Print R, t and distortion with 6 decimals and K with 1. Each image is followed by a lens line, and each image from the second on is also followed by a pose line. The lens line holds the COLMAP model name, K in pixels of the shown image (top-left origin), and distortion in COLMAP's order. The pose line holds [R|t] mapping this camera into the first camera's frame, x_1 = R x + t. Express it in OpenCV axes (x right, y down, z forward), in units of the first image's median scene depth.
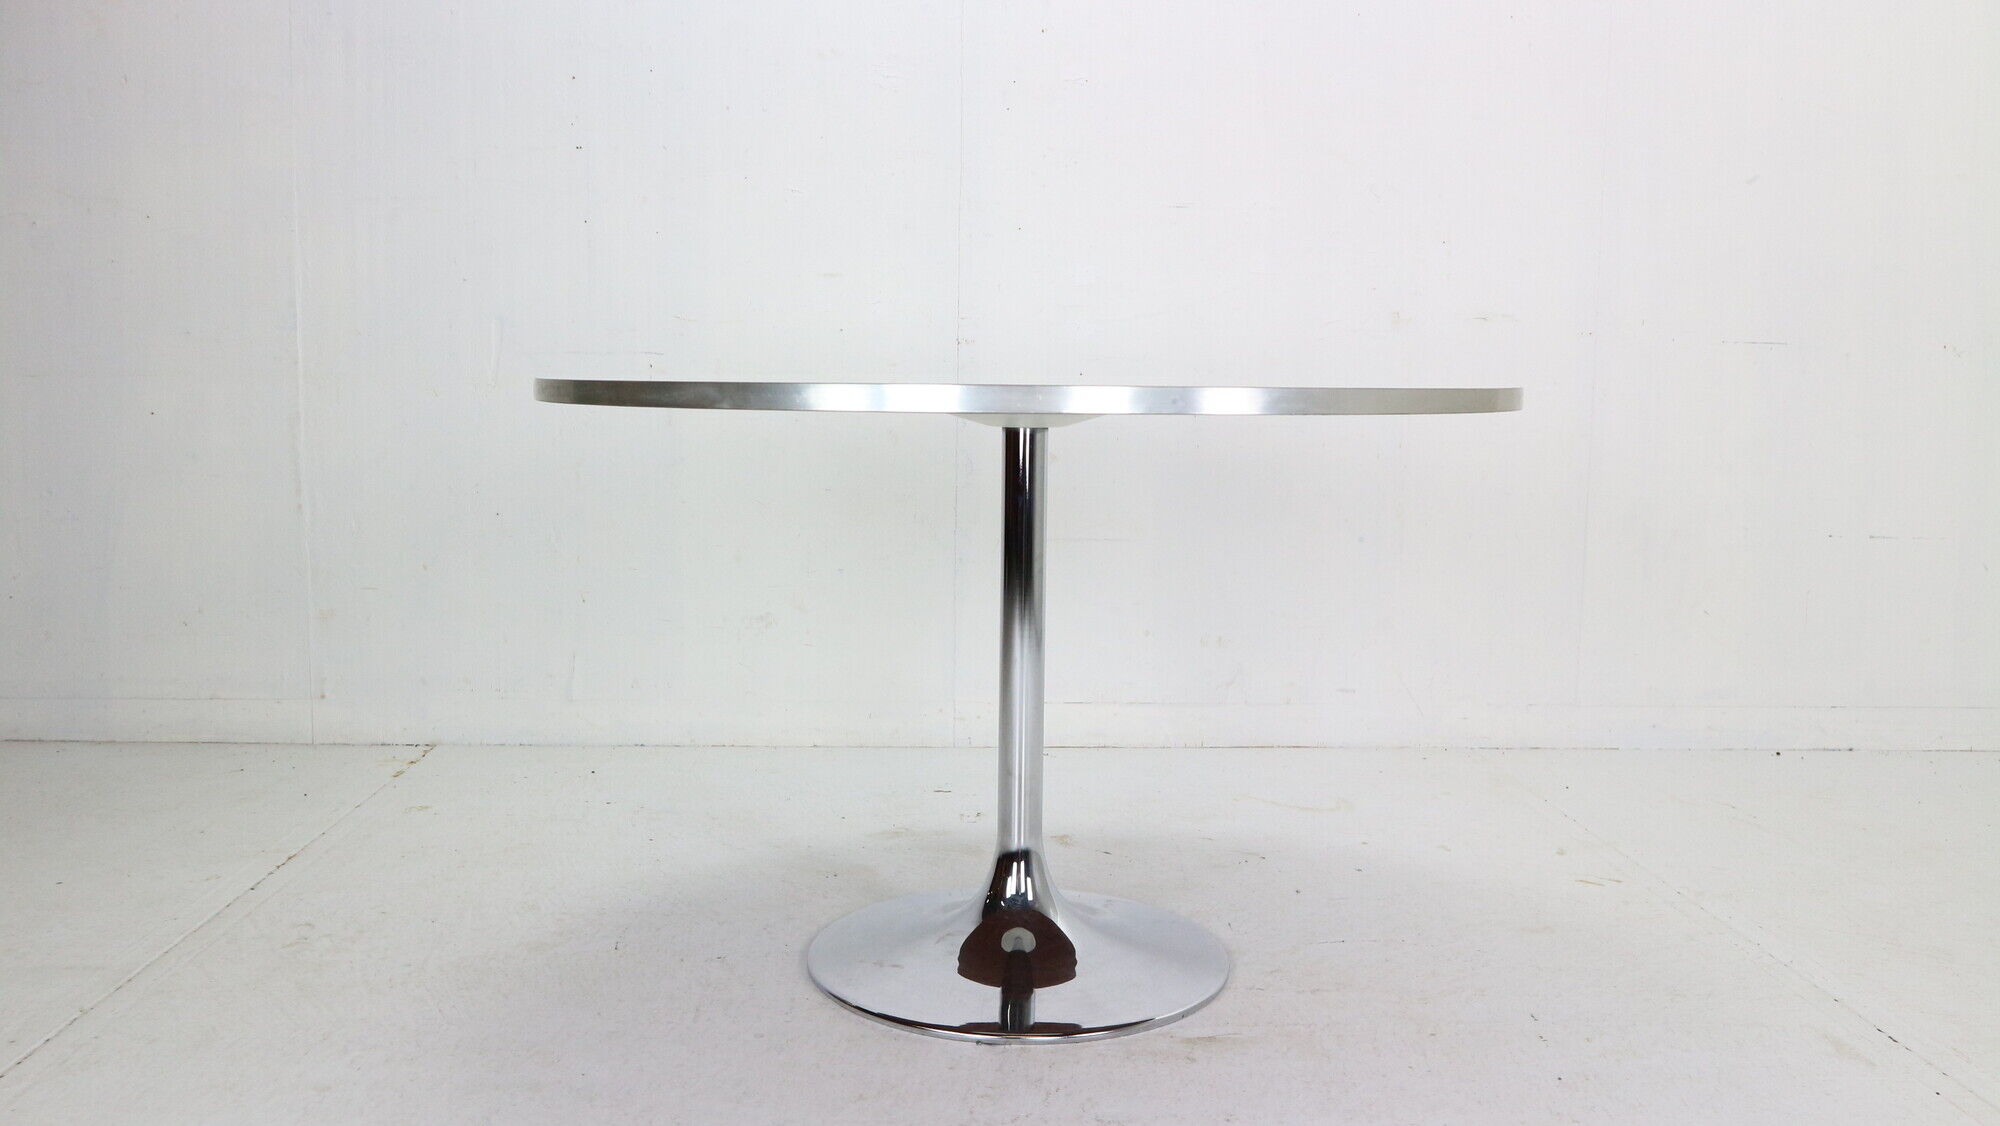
lens RADIAL K [[1631.1, 0, 999.8], [0, 1631.1, 568.4], [0, 0, 1]] dist [-0.094908, 0.103744]
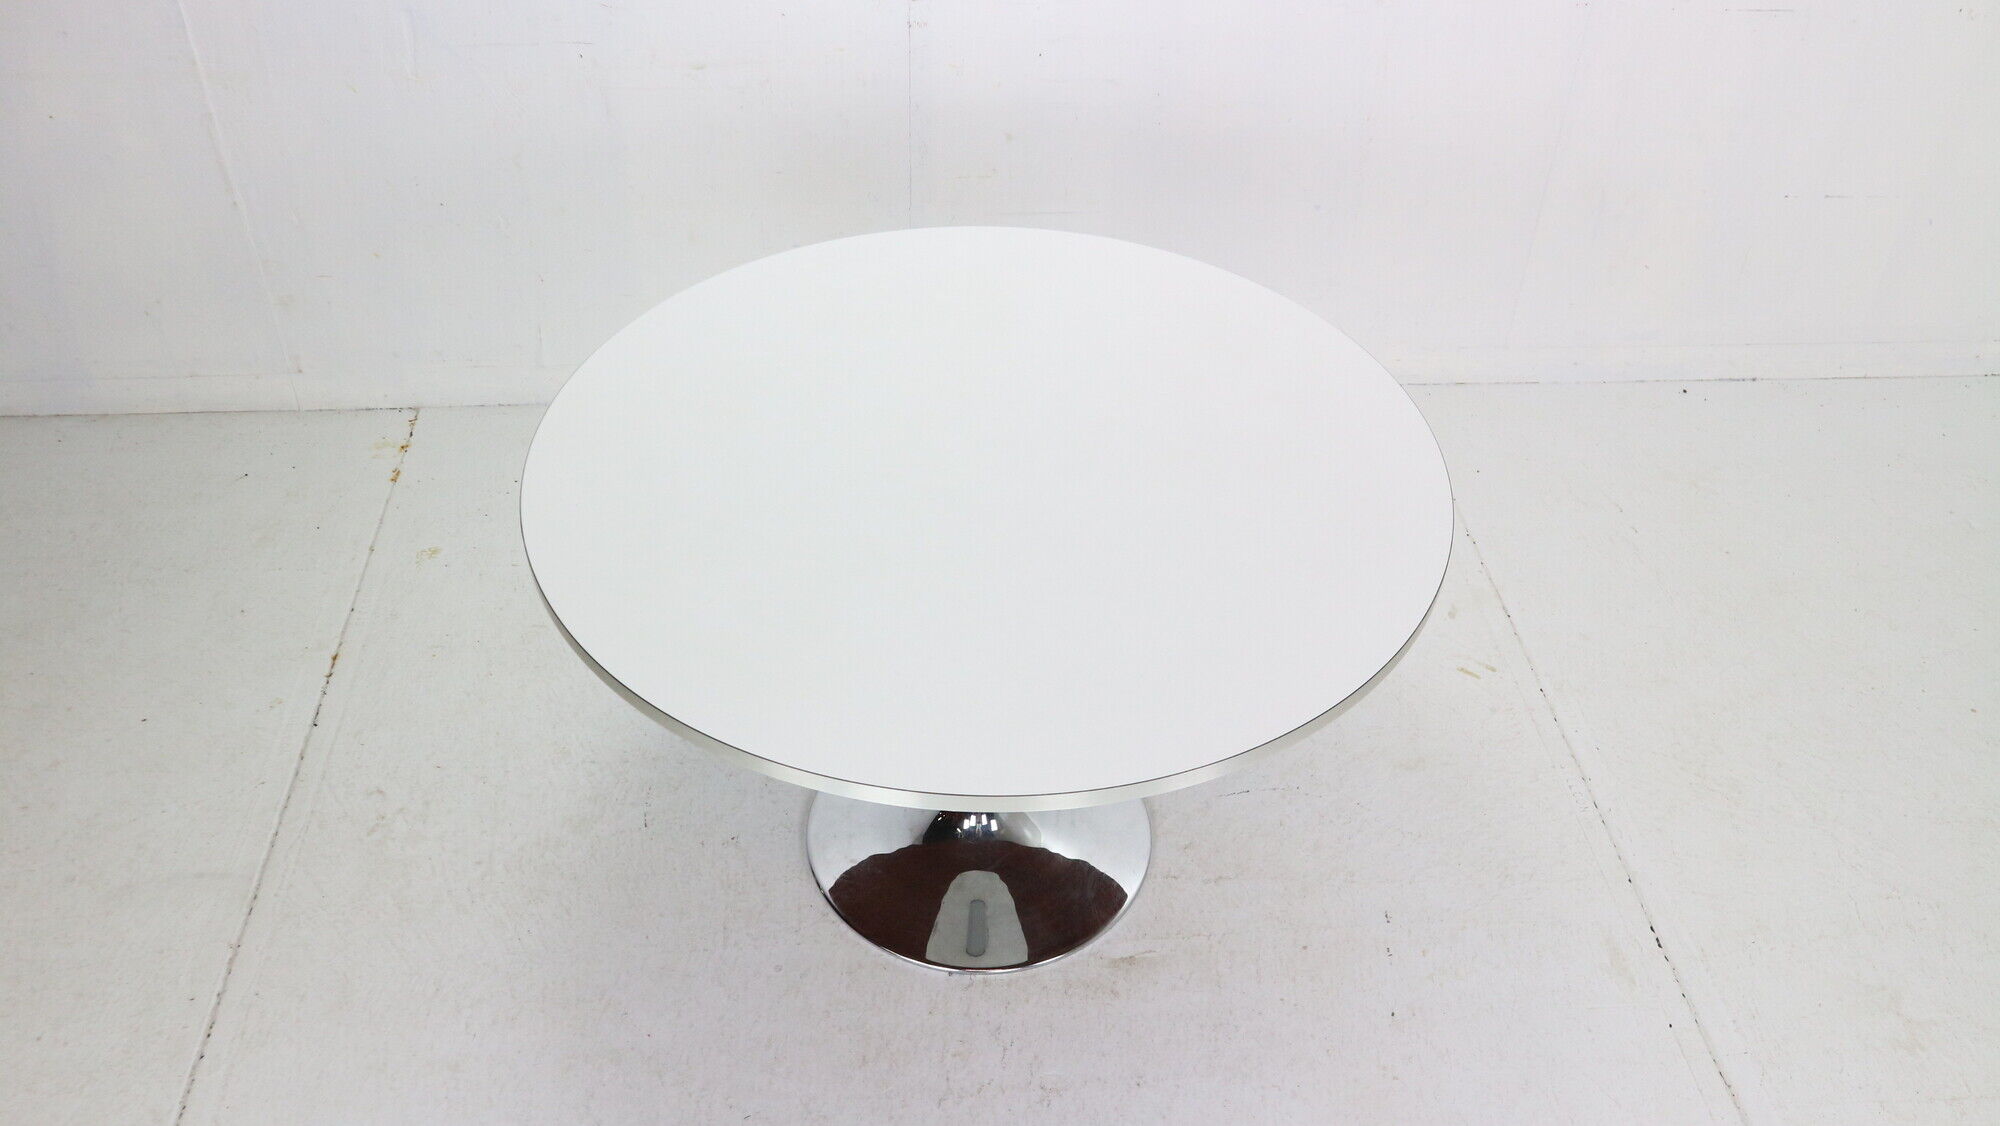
lens RADIAL K [[1637.6, 0, 998.4], [0, 1637.6, 555.0], [0, 0, 1]] dist [-0.101059, 0.115607]
pose [[0.999484, -0.011090, 0.030147, -0.007809], [-0.007141, 0.838323, 0.545128, -0.525340], [-0.031318, -0.545062, 0.837811, 0.075221]]
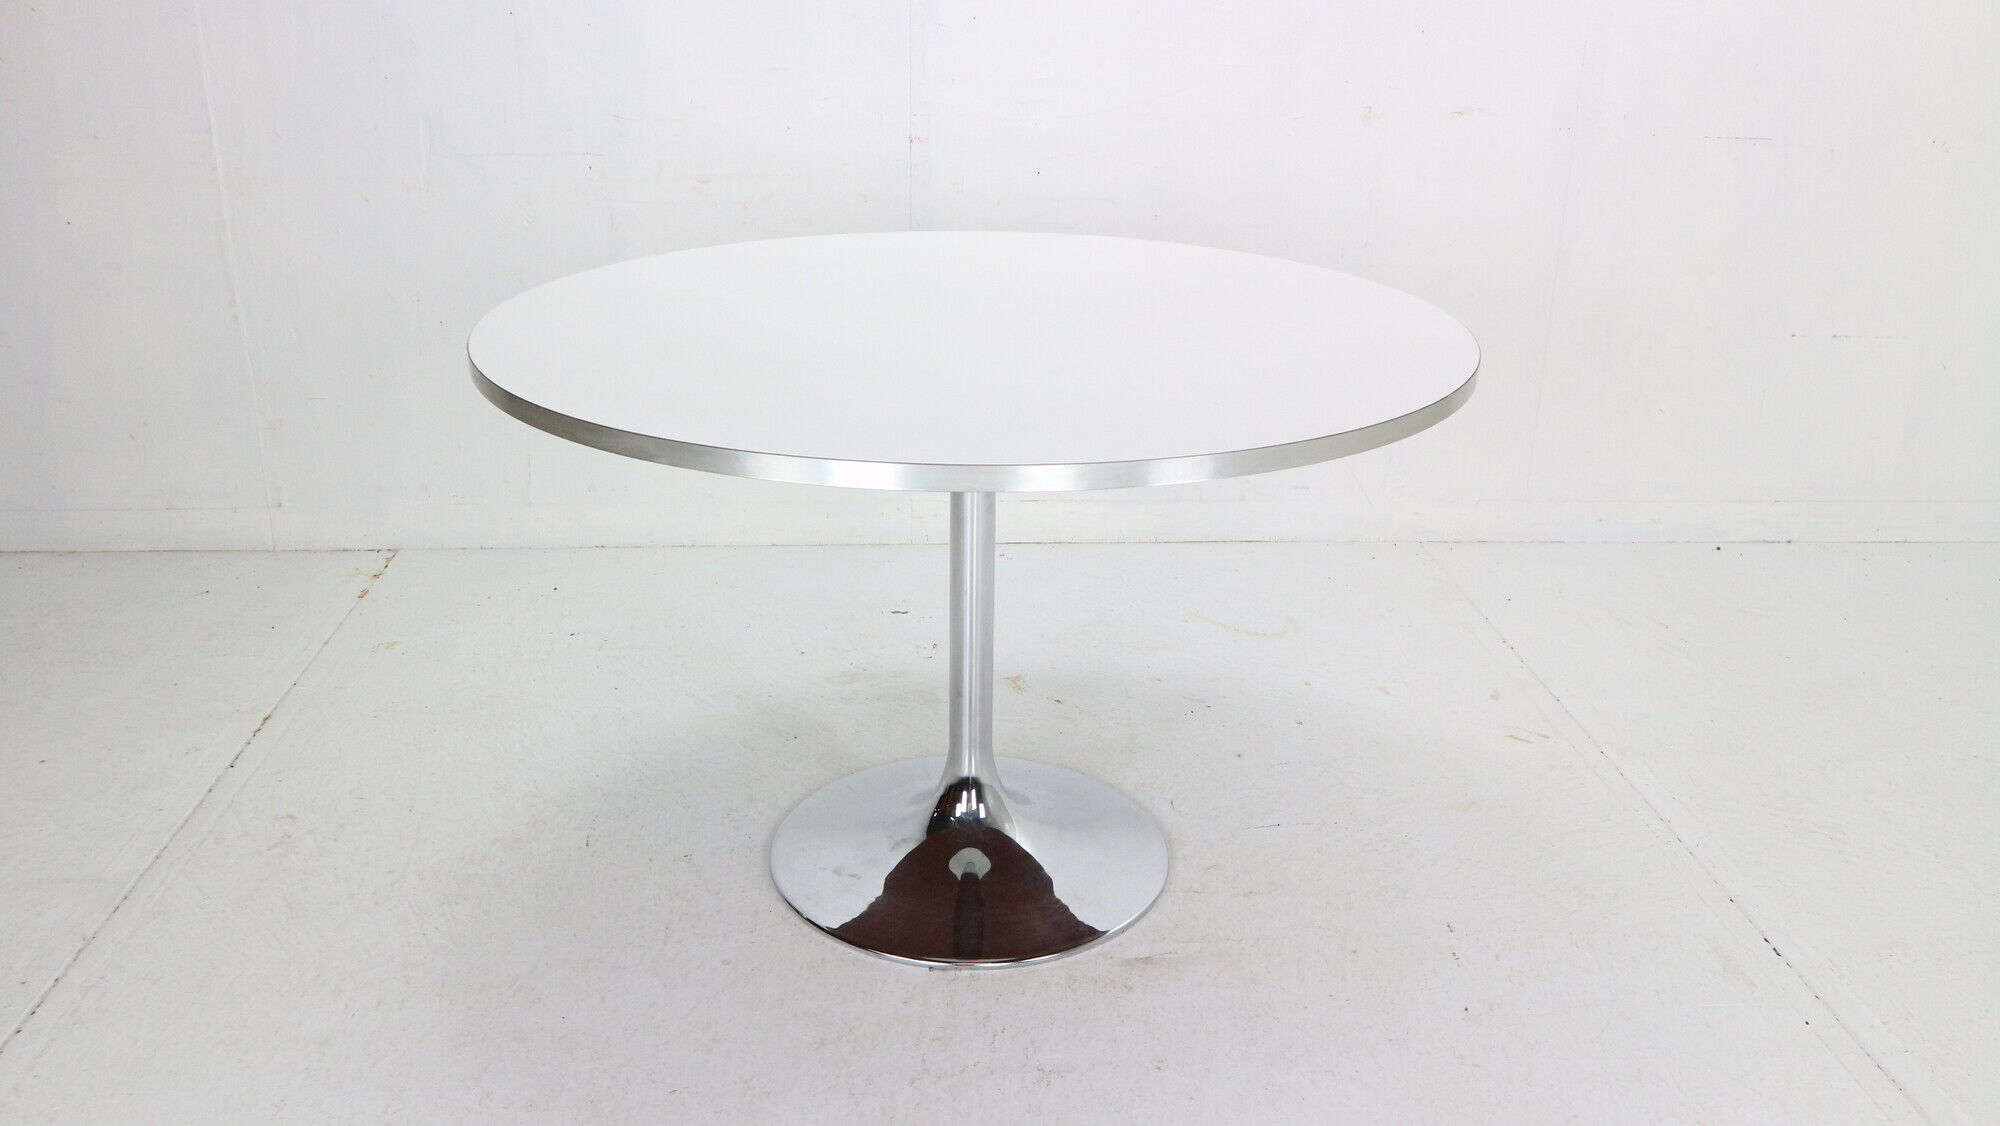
lens RADIAL K [[1631.1, 0, 999.8], [0, 1631.1, 568.4], [0, 0, 1]] dist [-0.094908, 0.103744]
pose [[0.999798, -0.004448, 0.019590, 0.009516], [-0.000541, 0.968863, 0.247595, -0.175657], [-0.020081, -0.247556, 0.968666, 0.017844]]
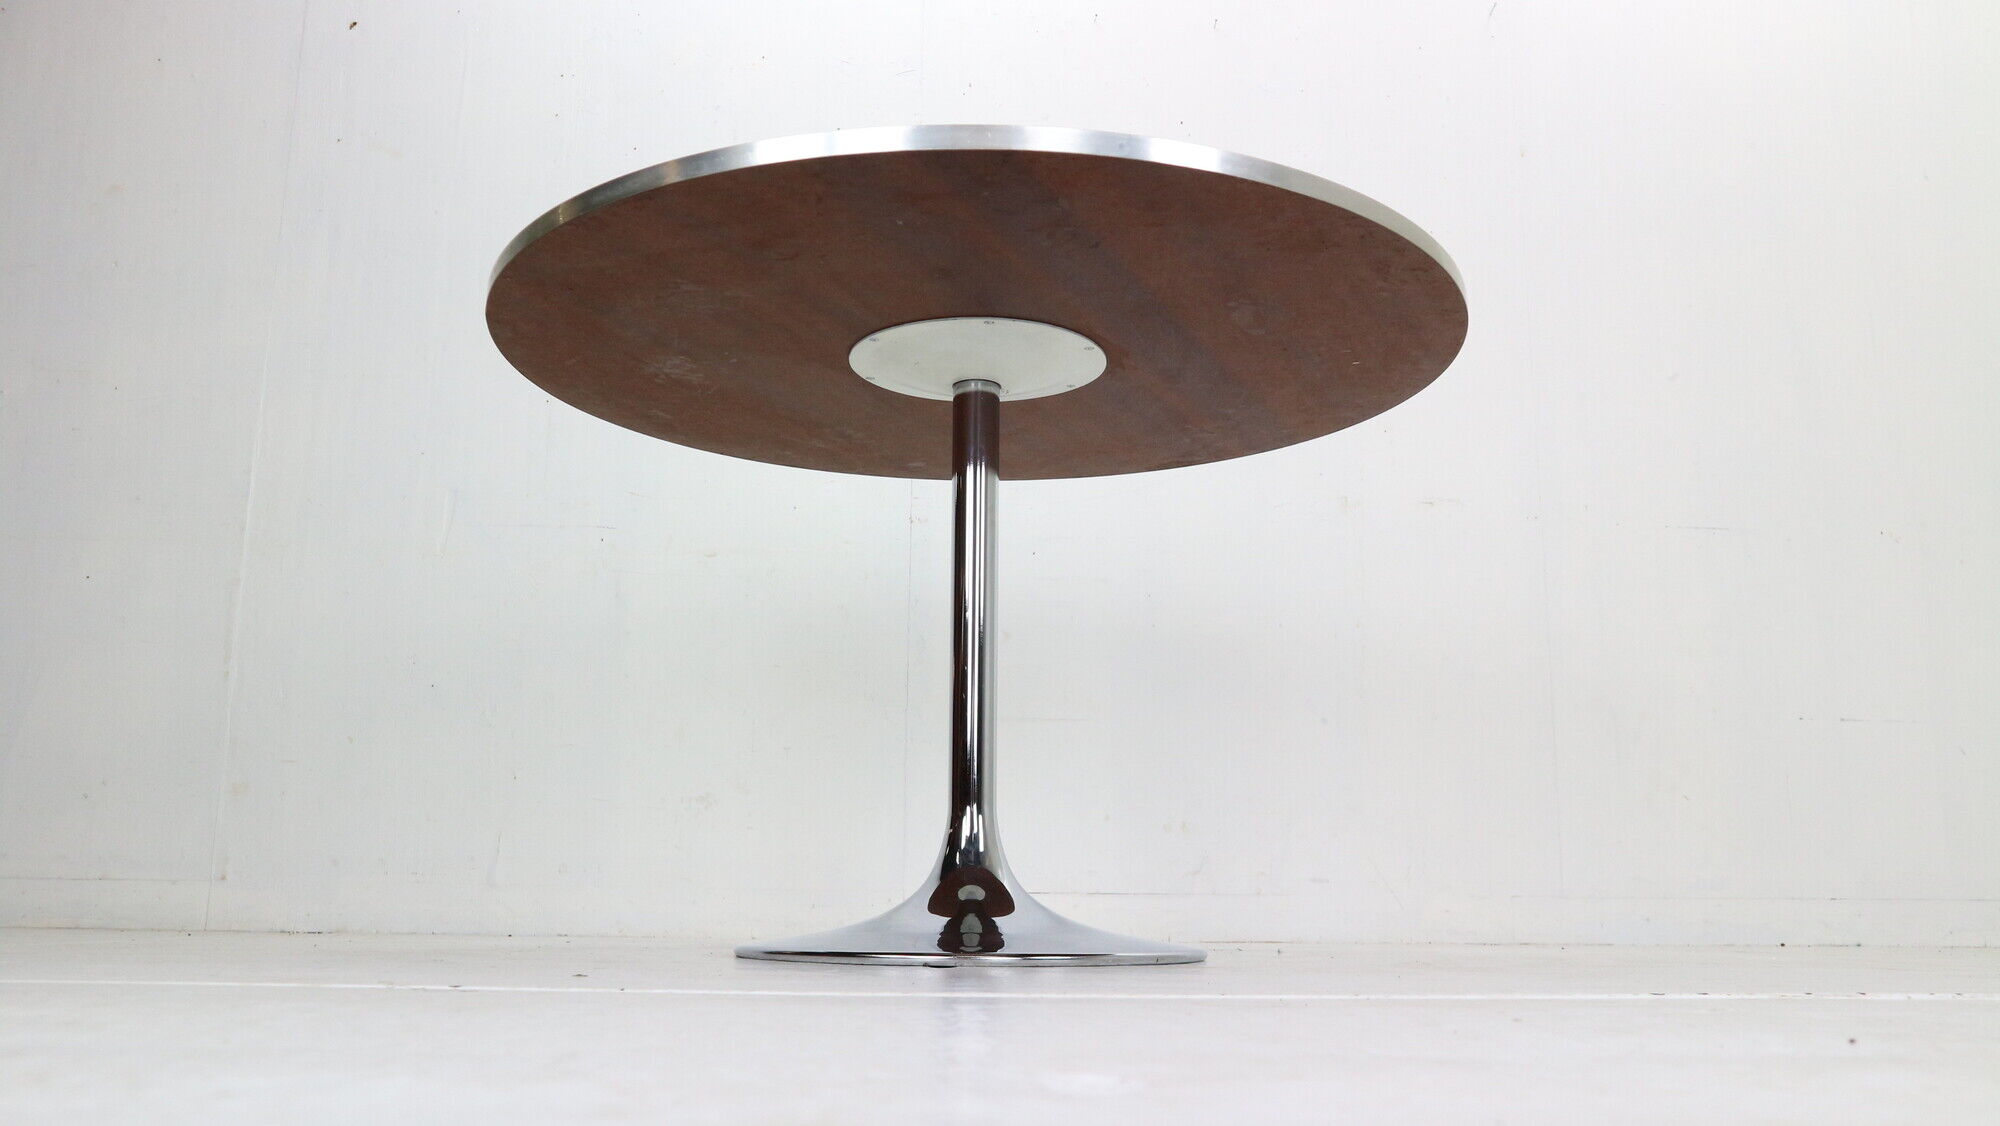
lens RADIAL K [[1635.0, 0, 996.9], [0, 1635.0, 563.5], [0, 0, 1]] dist [-0.095425, 0.104160]
pose [[0.999671, 0.001030, 0.025637, 0.002068], [0.007249, 0.947146, -0.320720, 0.281797], [-0.024612, 0.320800, 0.946827, 0.072312]]
